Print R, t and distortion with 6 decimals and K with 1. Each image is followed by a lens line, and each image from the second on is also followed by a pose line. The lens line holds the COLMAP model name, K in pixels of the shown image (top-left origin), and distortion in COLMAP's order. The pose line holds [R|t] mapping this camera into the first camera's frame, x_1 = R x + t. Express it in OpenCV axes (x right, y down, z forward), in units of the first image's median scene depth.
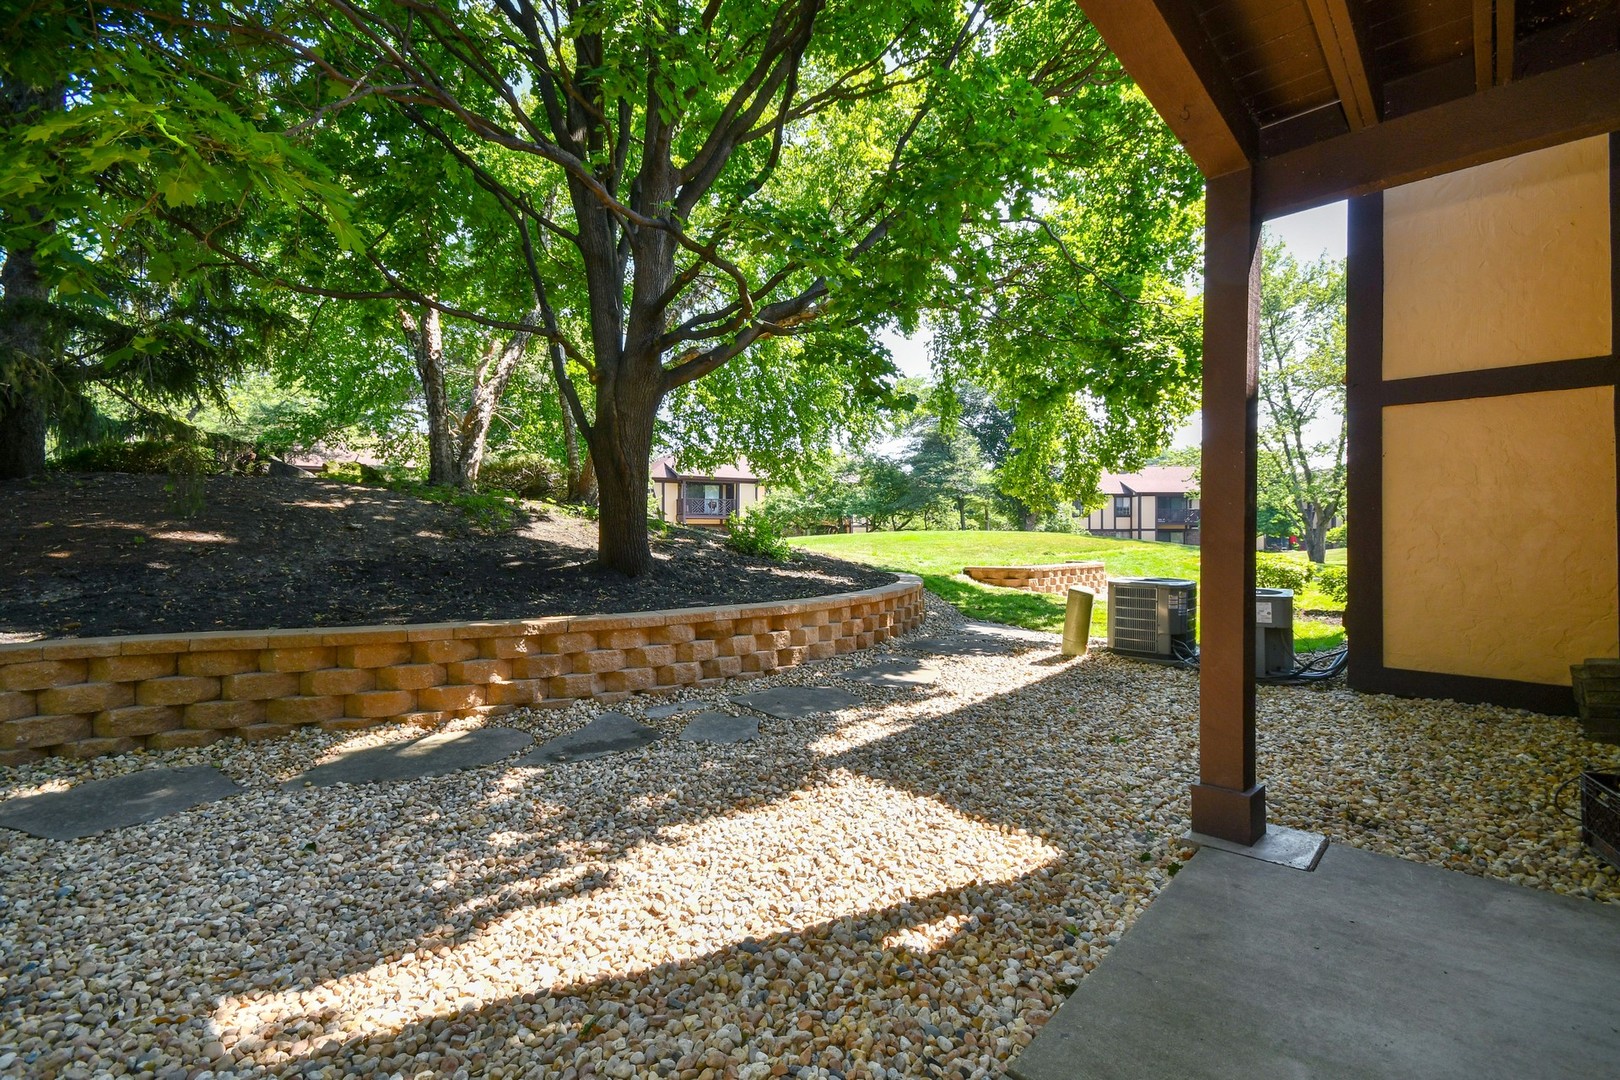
lens RADIAL K [[732.1, 0, 805.4], [0, 732.1, 546.5], [0, 0, 1]] dist [0.003937, 0.000248]
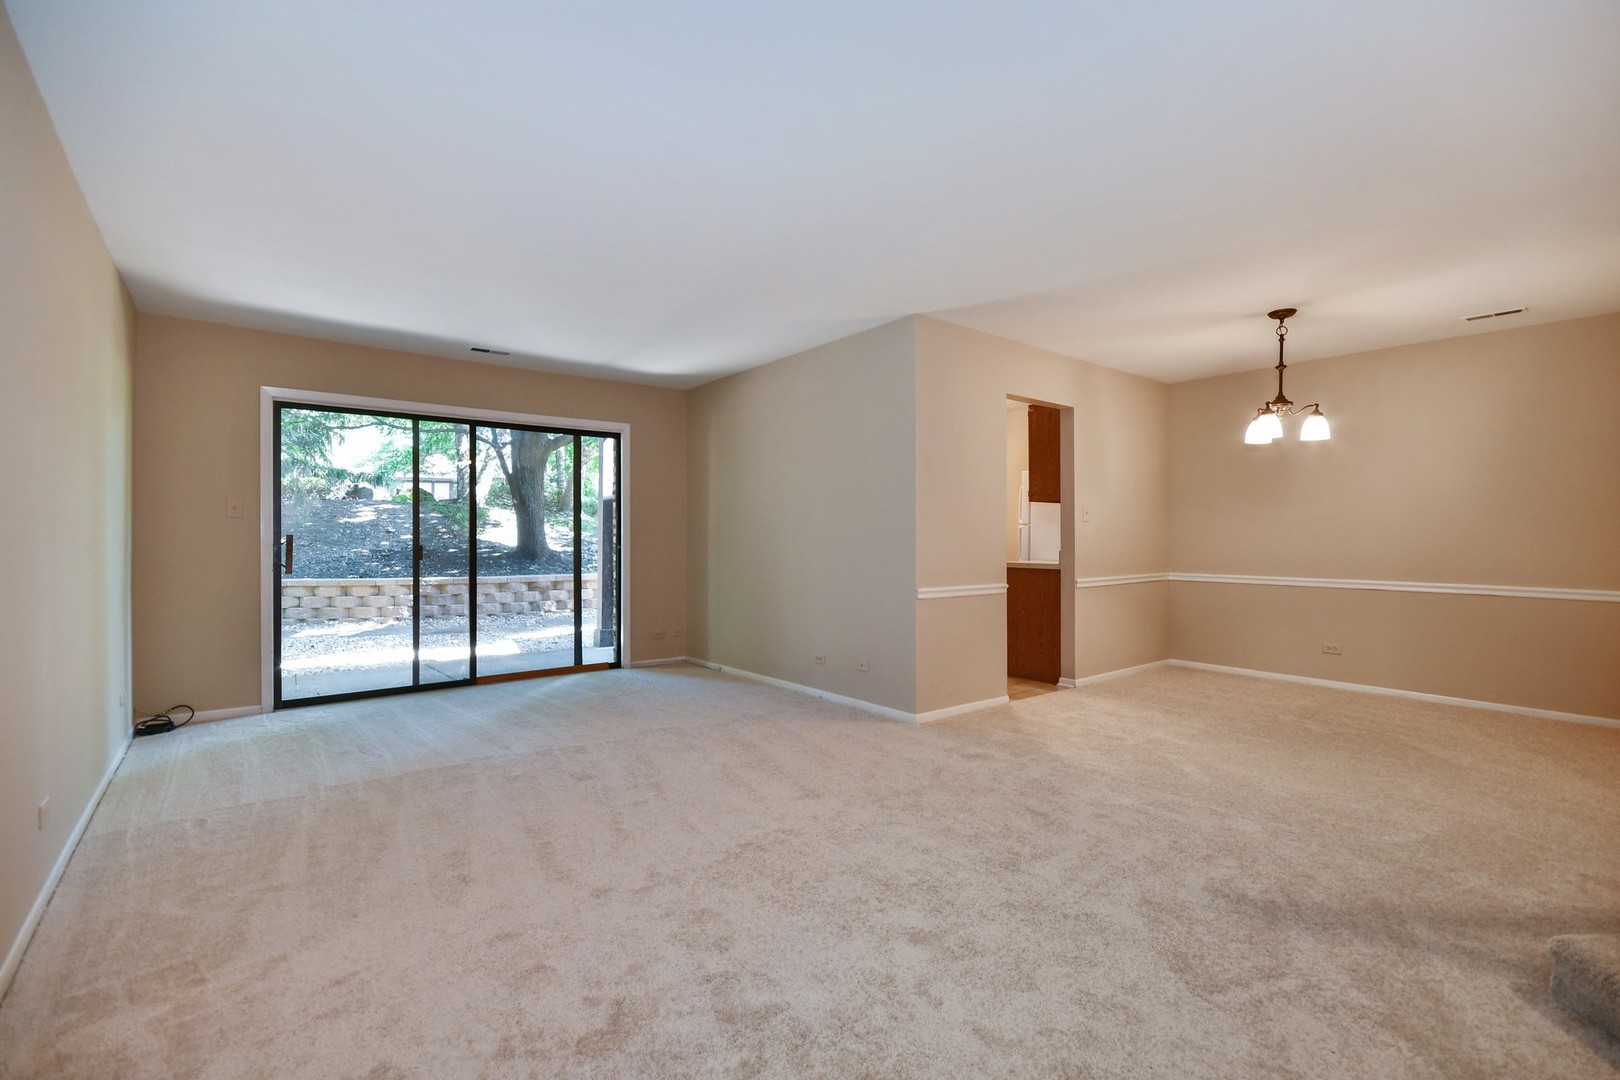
lens RADIAL K [[732.1, 0, 815.5], [0, 732.1, 533.3], [0, 0, 1]] dist [0.003937, 0.000248]
pose [[0.988876, 0.002388, -0.148726, 0.965187], [-0.003816, 0.999949, -0.009316, -0.012529], [0.148696, 0.009779, 0.988835, -0.881715]]
